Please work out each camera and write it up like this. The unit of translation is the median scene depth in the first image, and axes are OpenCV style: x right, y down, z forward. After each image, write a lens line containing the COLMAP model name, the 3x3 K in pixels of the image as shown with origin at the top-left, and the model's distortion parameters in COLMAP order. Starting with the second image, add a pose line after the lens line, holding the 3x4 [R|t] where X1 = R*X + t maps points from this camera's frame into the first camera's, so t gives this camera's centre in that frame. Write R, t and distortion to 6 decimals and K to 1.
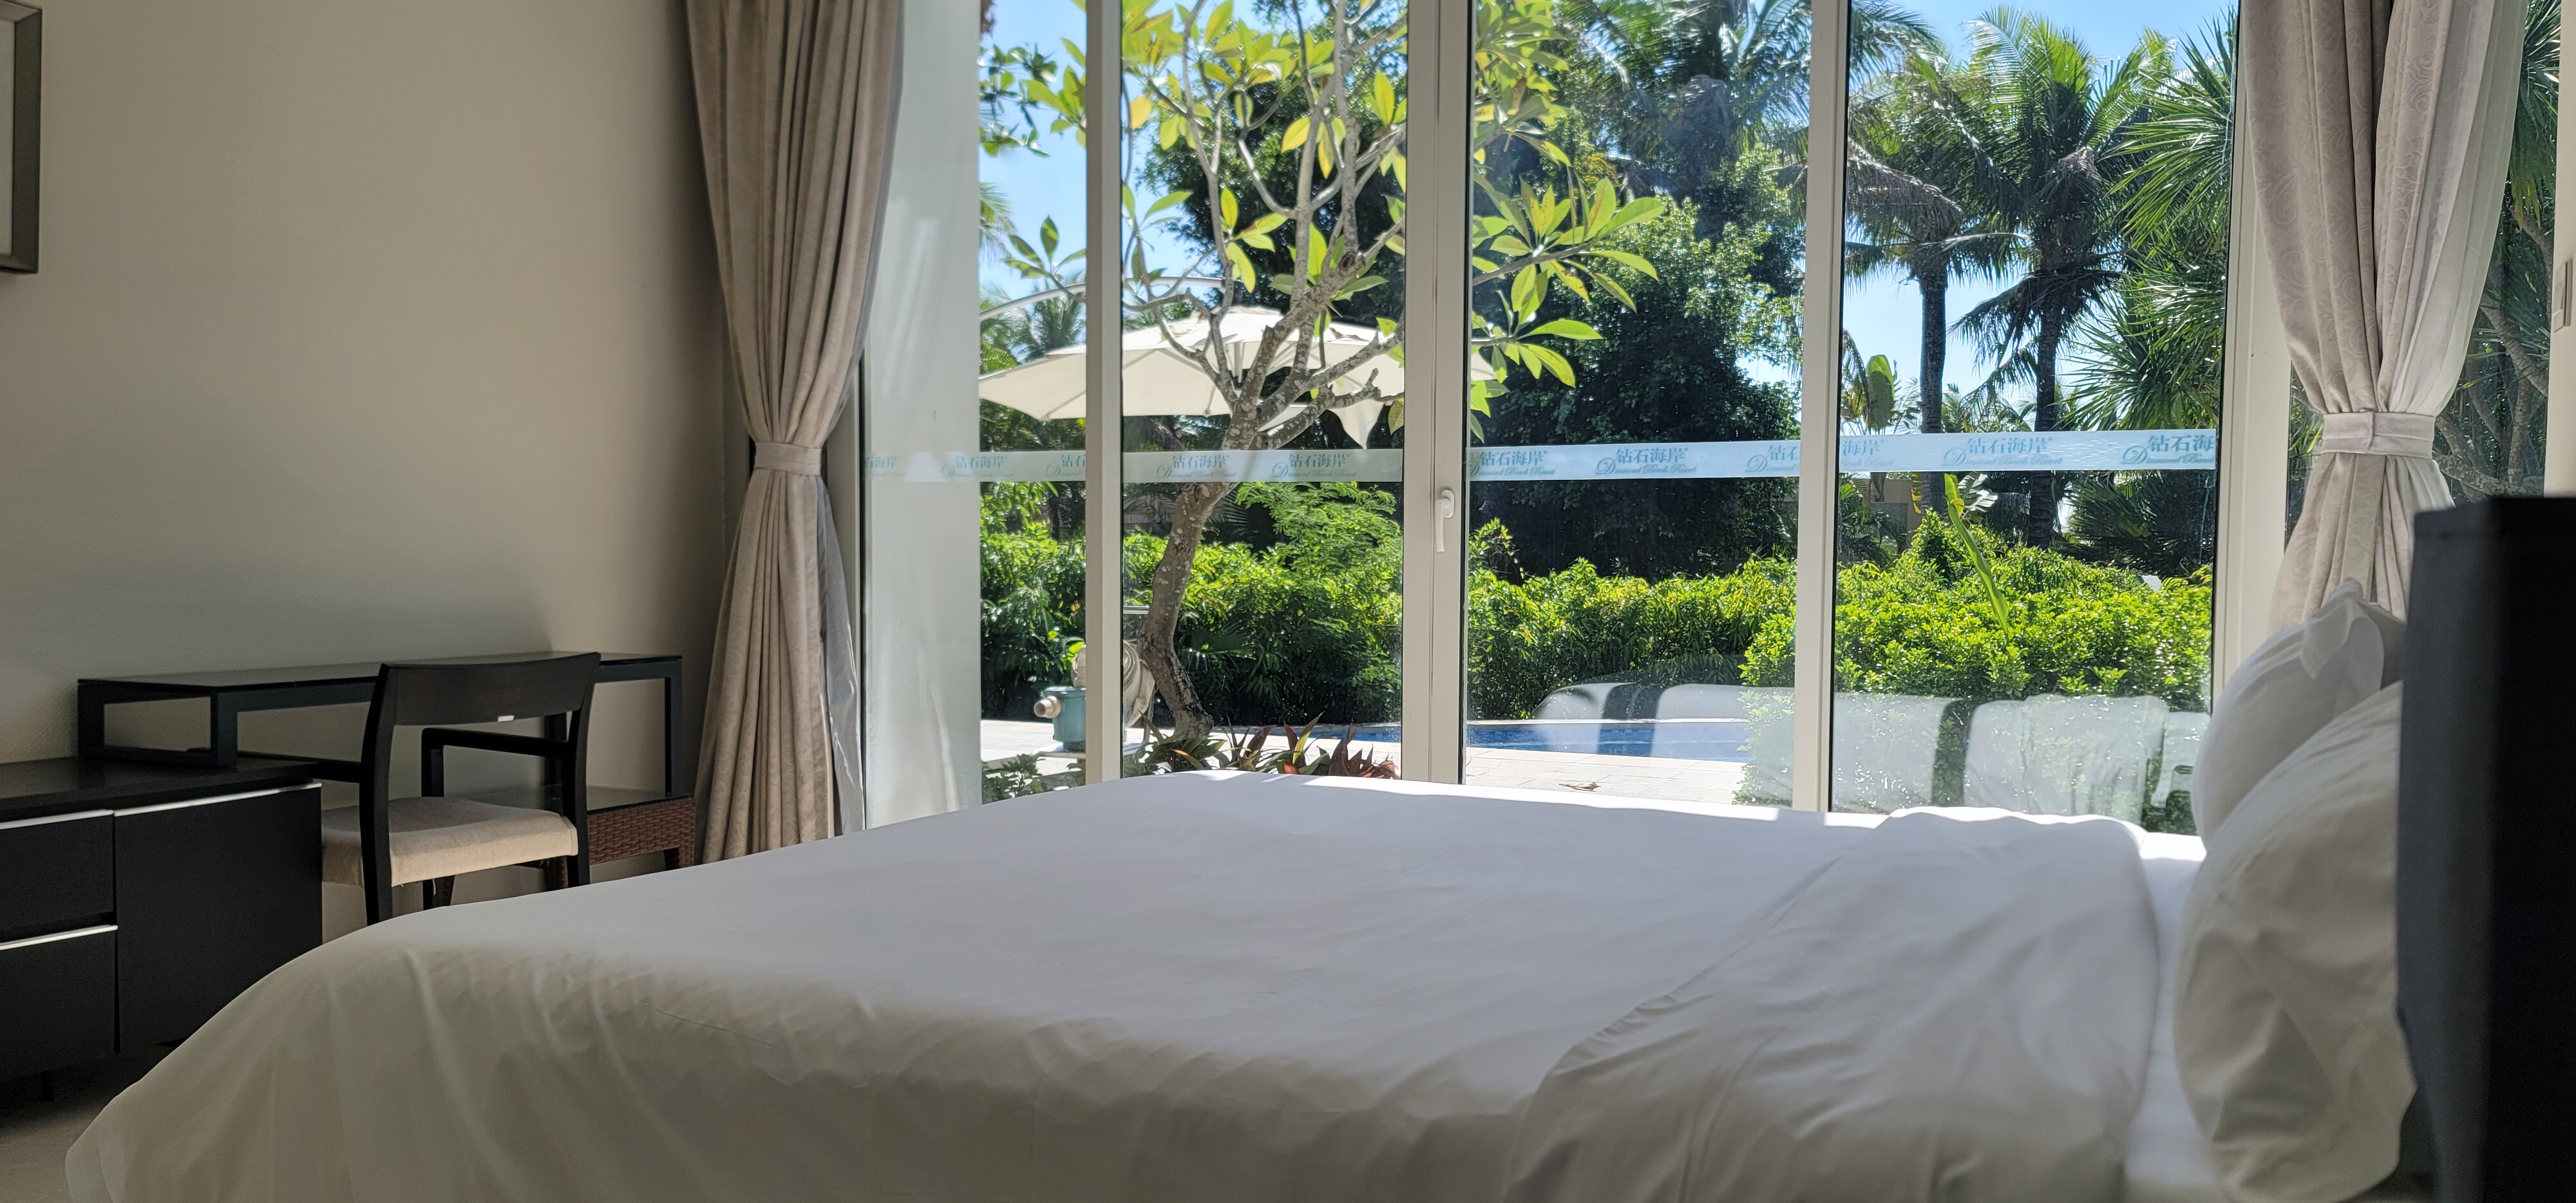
lens RADIAL K [[1845.5, 0, 1288.0], [0, 1845.5, 601.5], [0, 0, 1]] dist [0.072964, 0.000167]
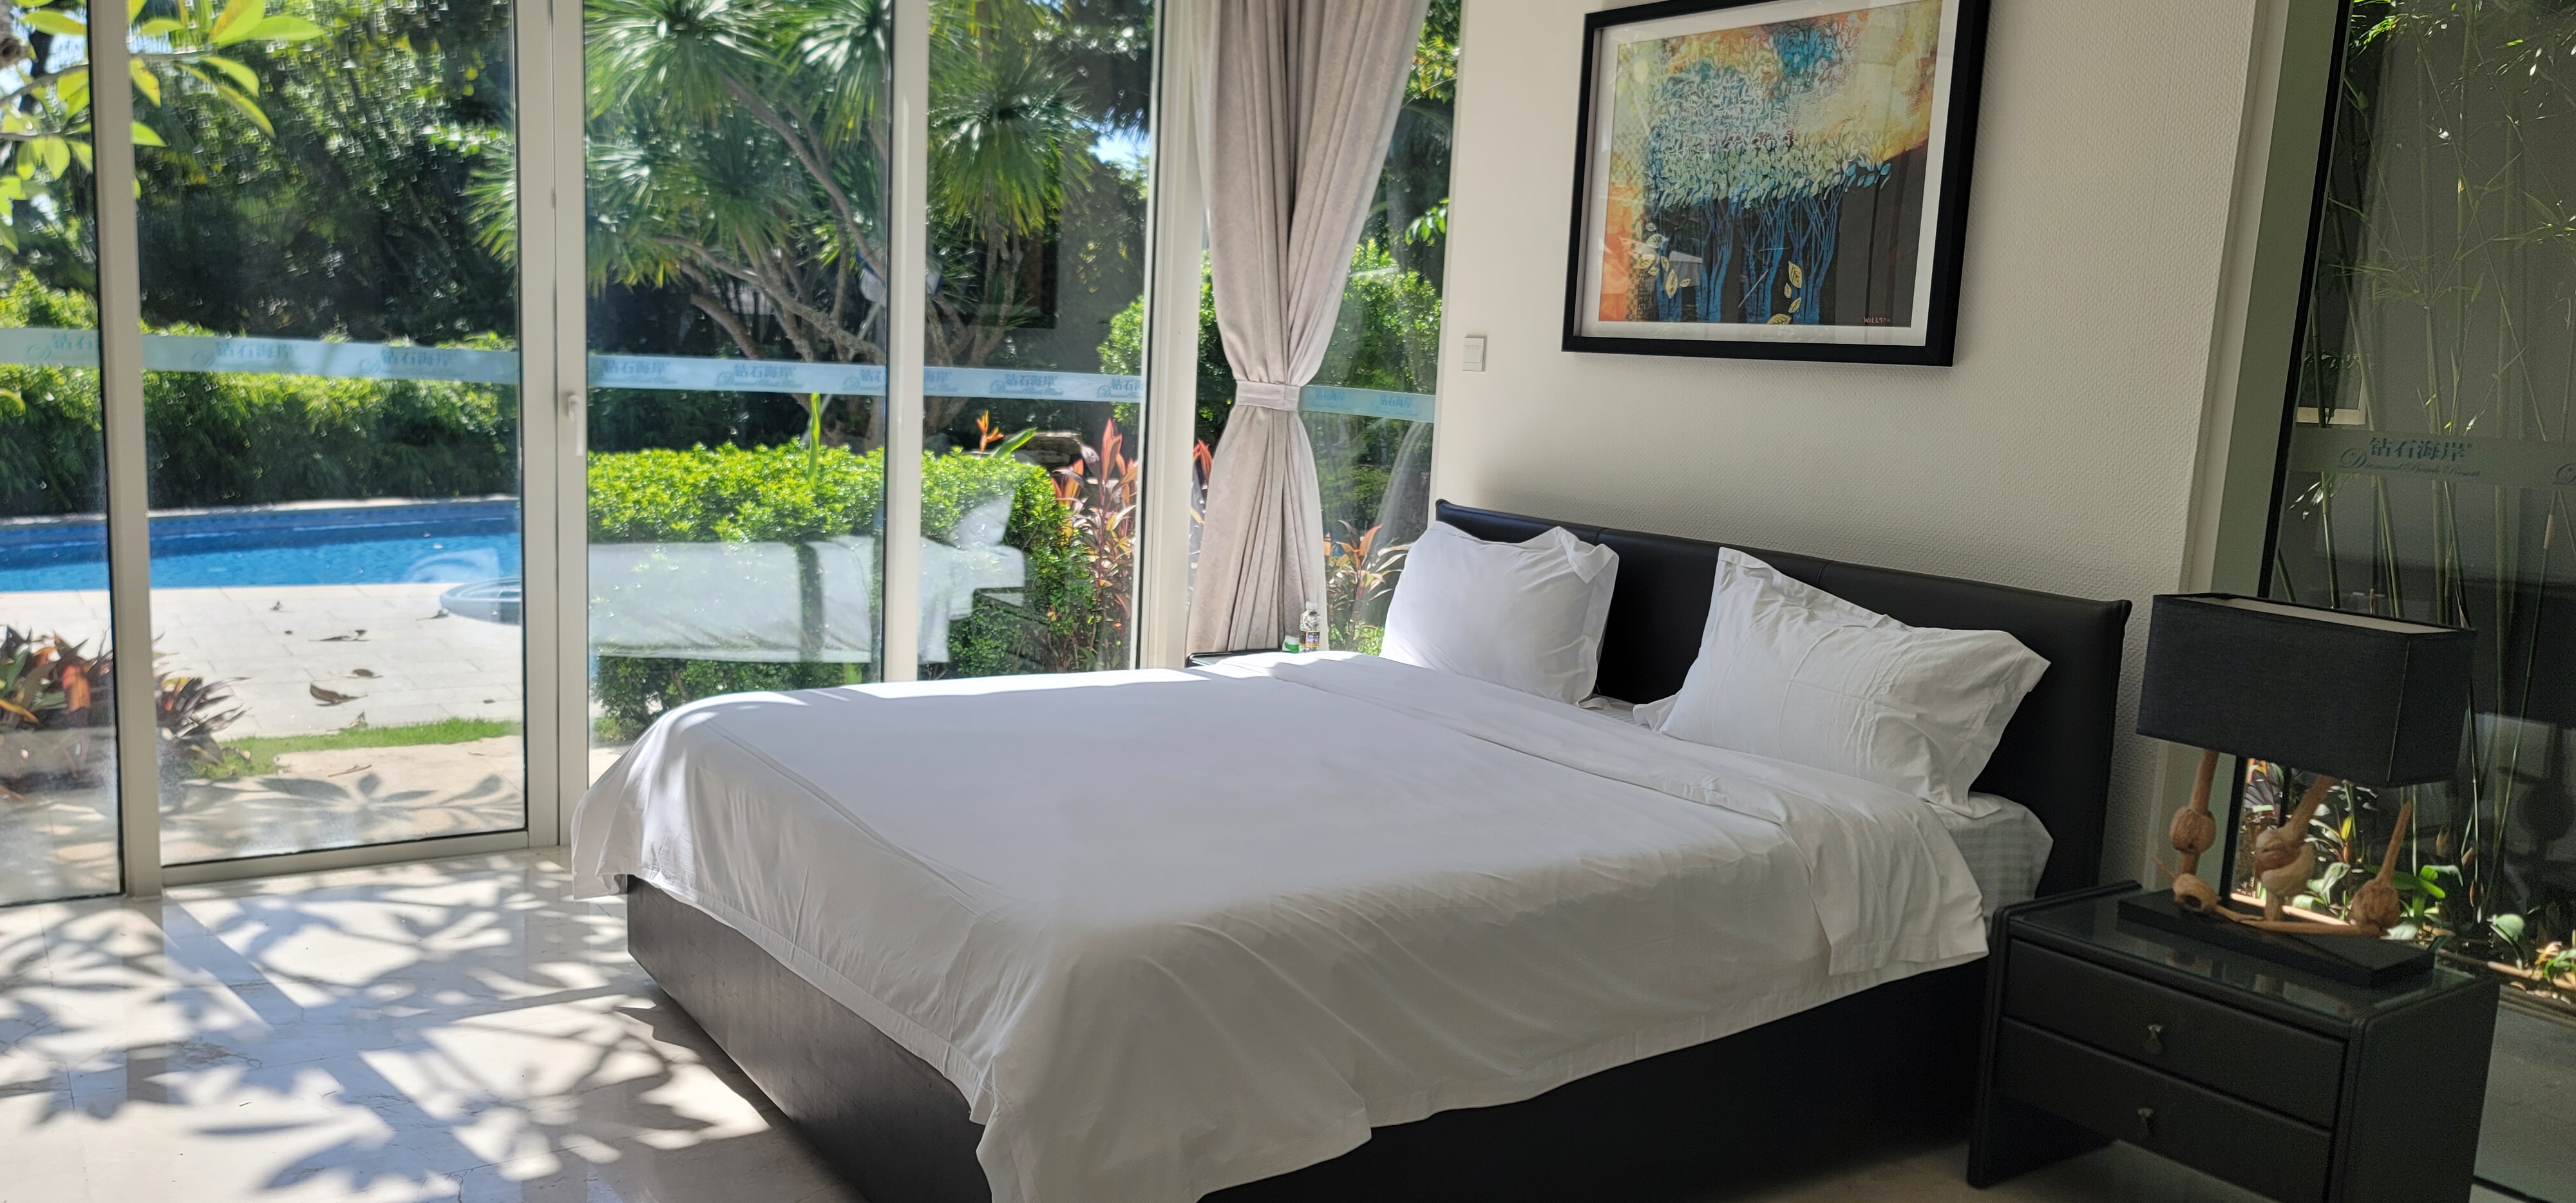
lens RADIAL K [[1845.5, 0, 1288.0], [0, 1845.5, 601.5], [0, 0, 1]] dist [0.072964, 0.000167]
pose [[0.517202, -0.097672, 0.850272, -0.647534], [-0.018922, 0.991919, 0.125453, -0.089546], [-0.855654, -0.080974, 0.511174, 0.115767]]
